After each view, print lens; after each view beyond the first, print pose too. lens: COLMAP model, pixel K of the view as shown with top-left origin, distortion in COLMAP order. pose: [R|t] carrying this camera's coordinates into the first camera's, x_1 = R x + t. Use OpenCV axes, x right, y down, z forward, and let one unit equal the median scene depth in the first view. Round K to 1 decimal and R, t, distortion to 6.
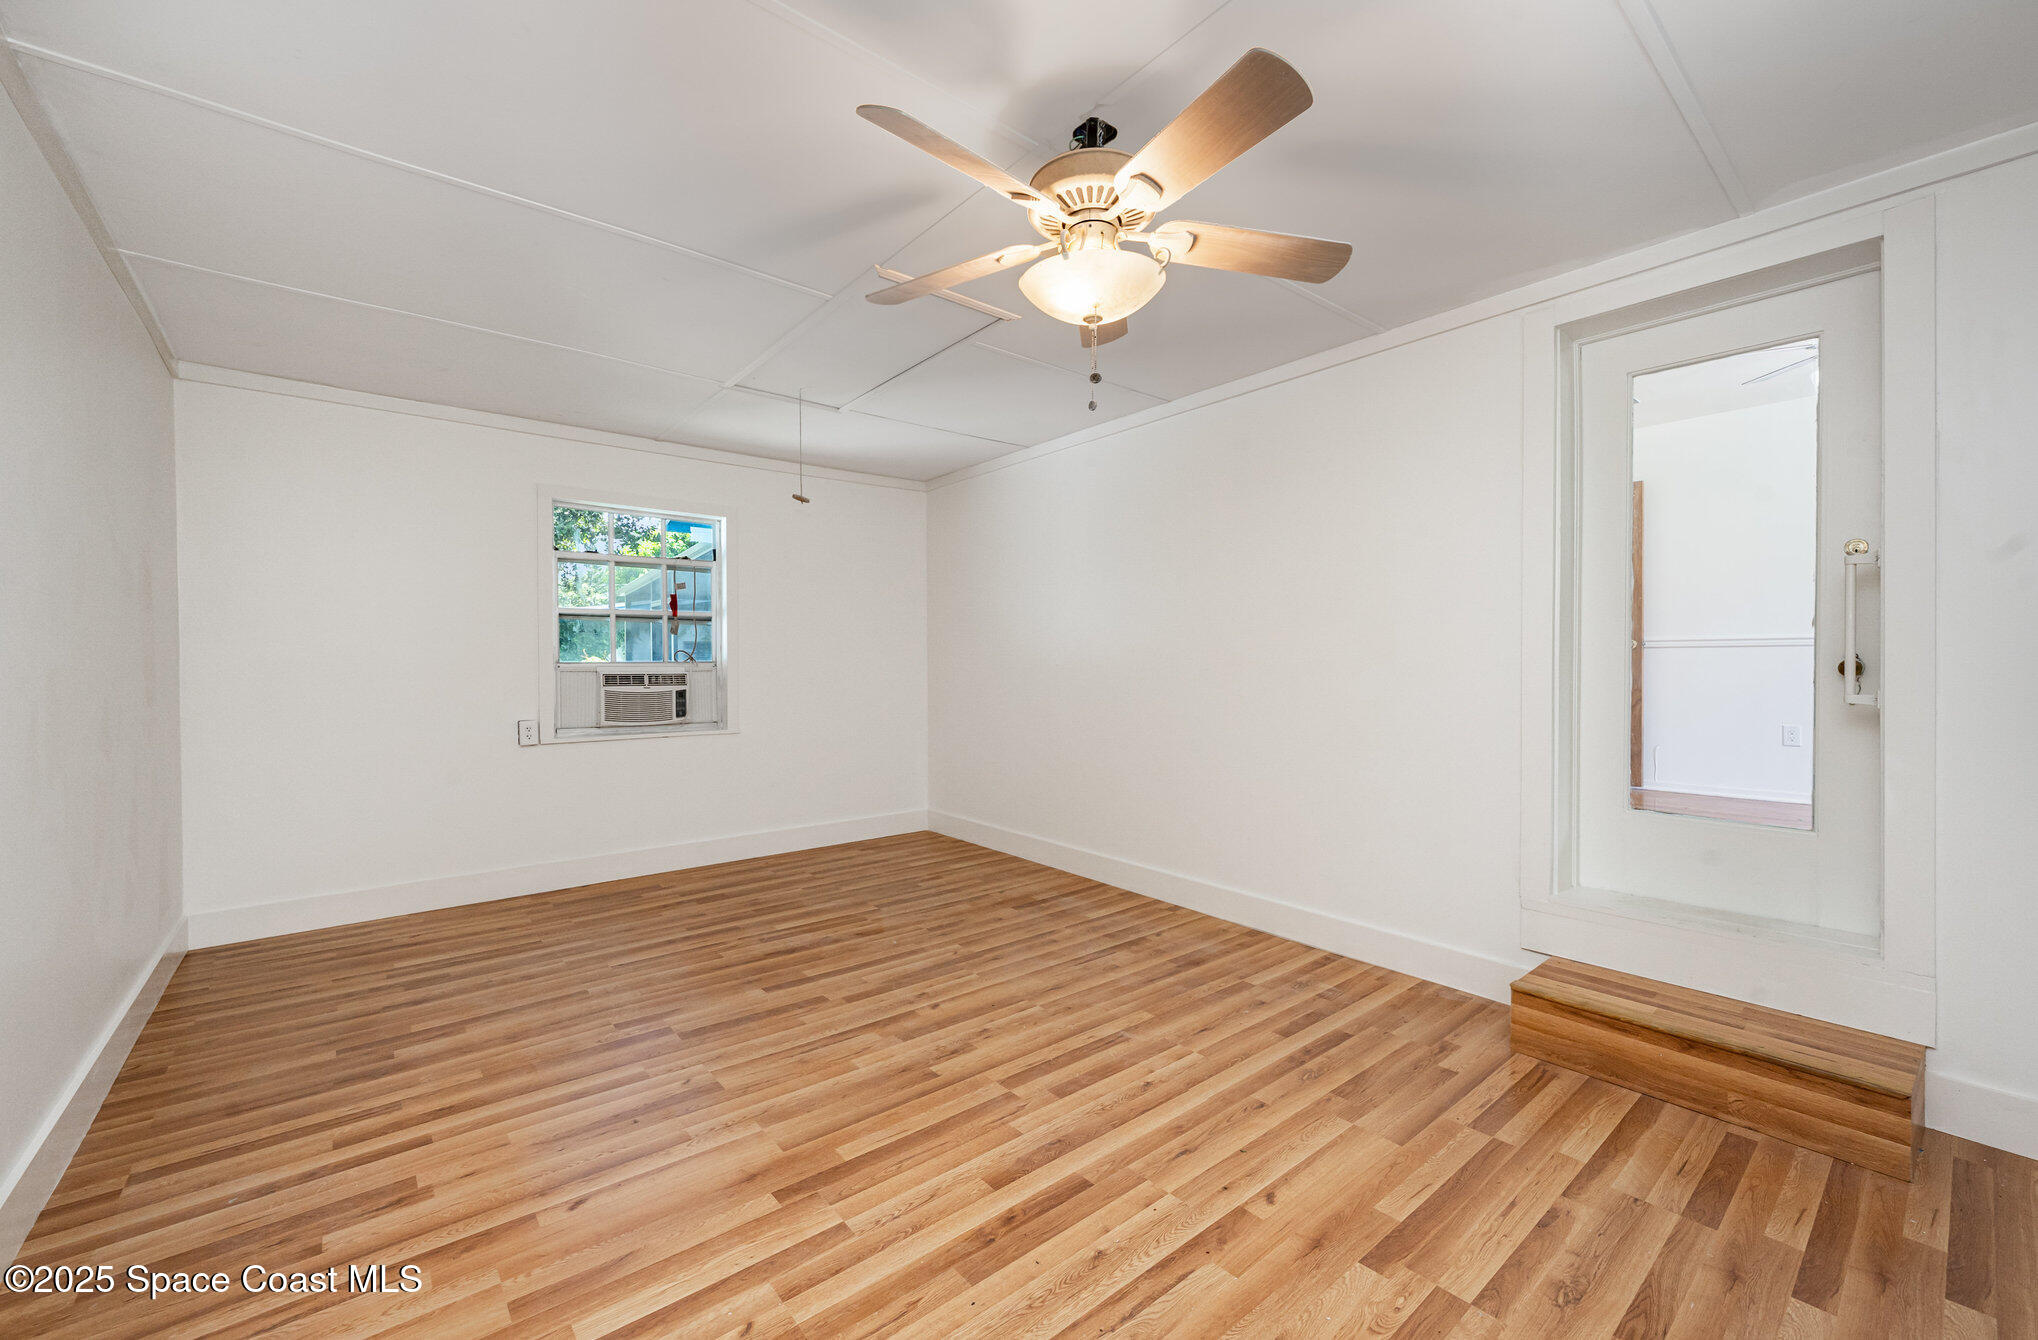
lens RADIAL K [[825.5, 0, 1029.4], [0, 825.5, 682.9], [0, 0, 1]] dist [0.000078, -0.000327]
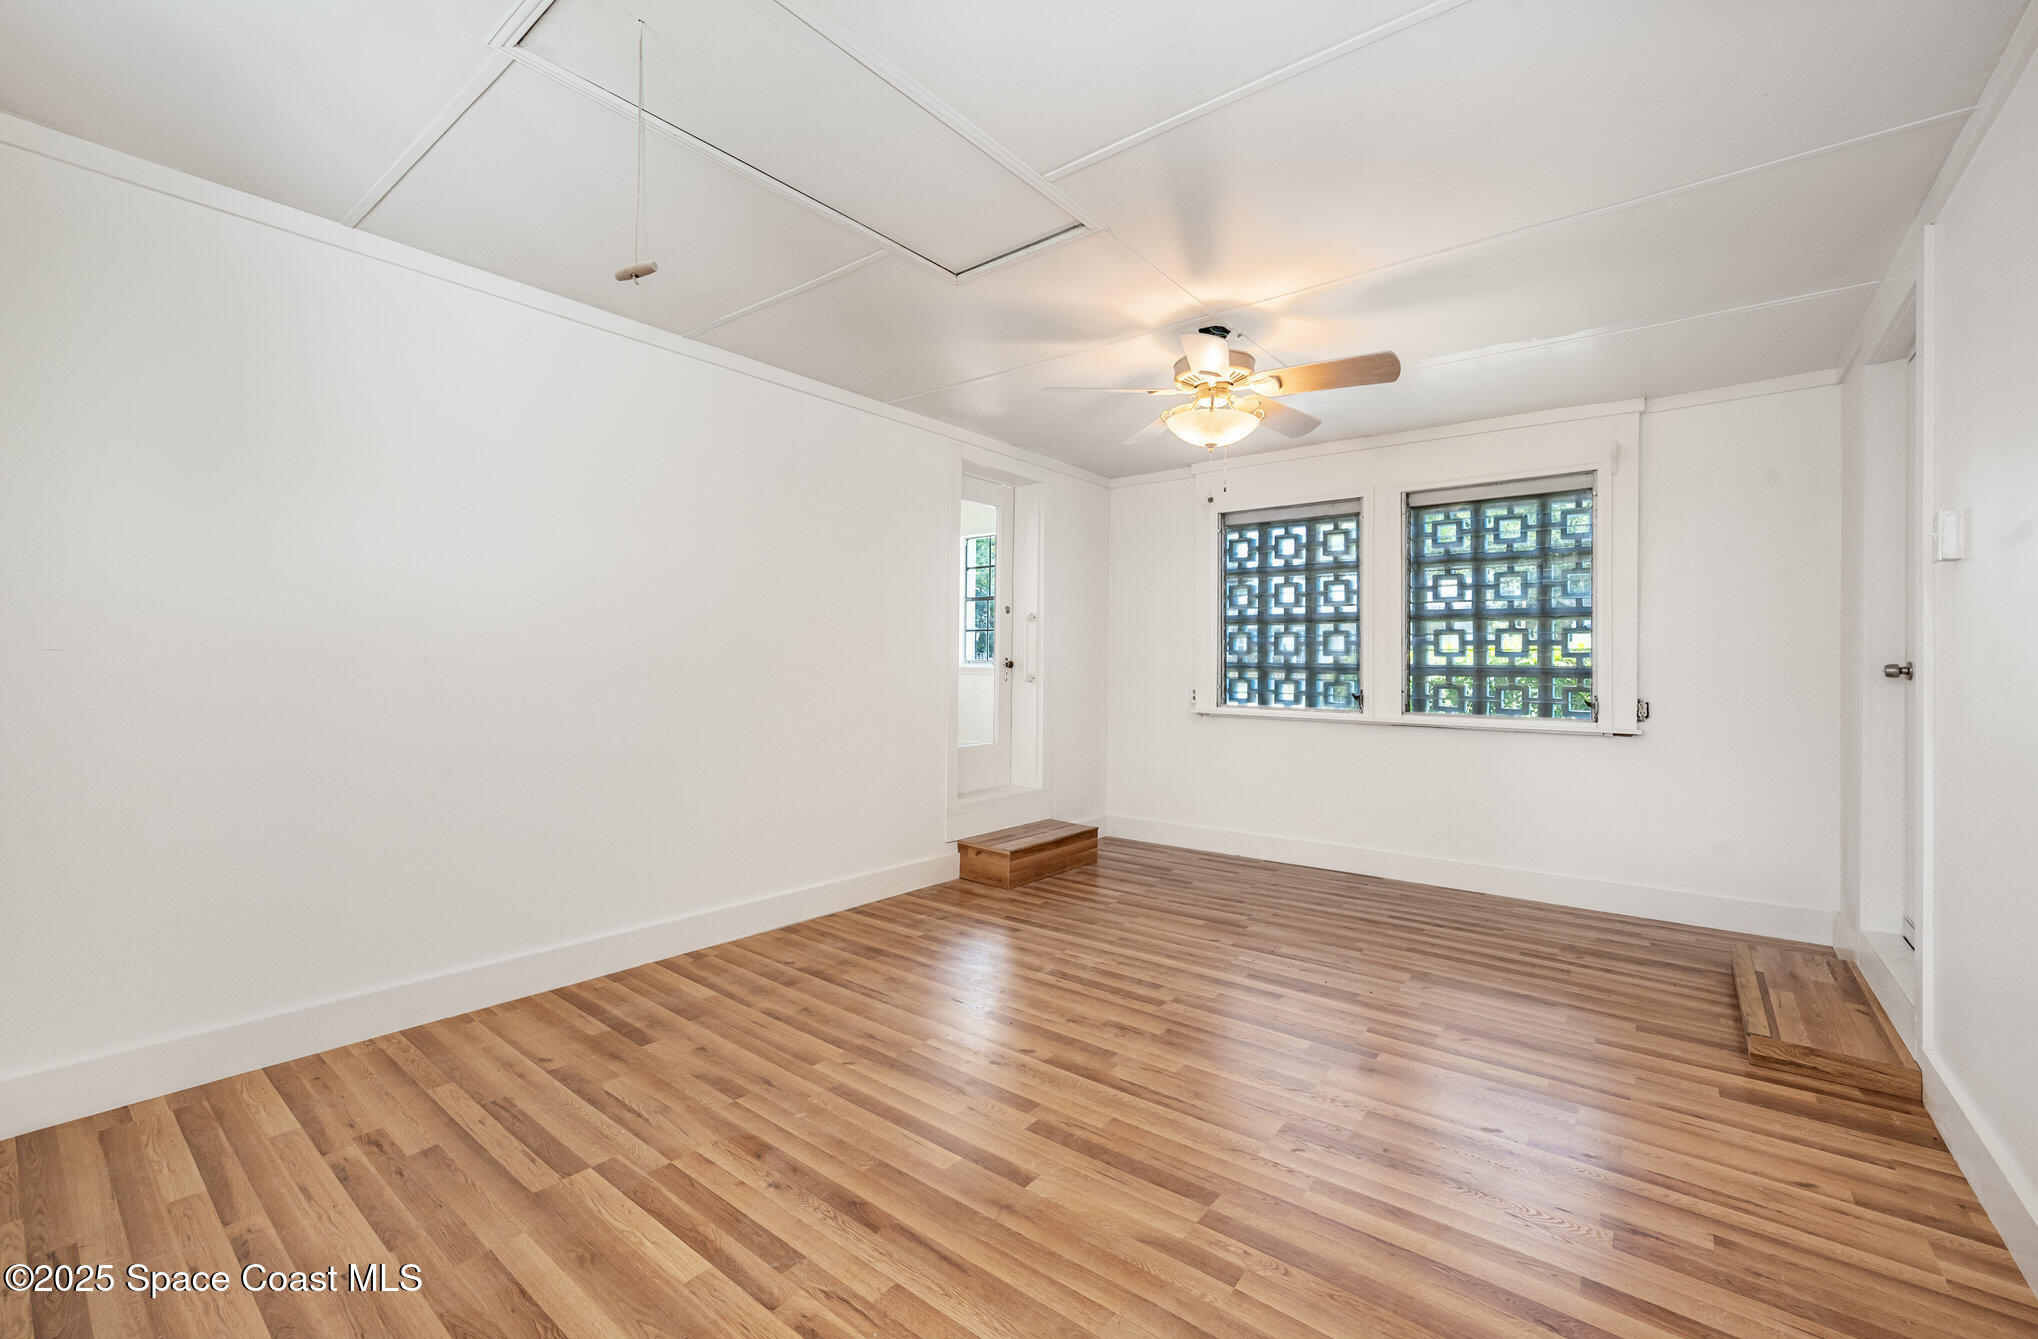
lens RADIAL K [[825.5, 0, 1027.0], [0, 825.5, 655.7], [0, 0, 1]] dist [0.000078, -0.000327]
pose [[-0.204740, 0.006666, 0.978794, -0.833529], [0.013250, 0.999904, -0.004038, -0.020853], [-0.978727, 0.012143, -0.204809, 1.003966]]
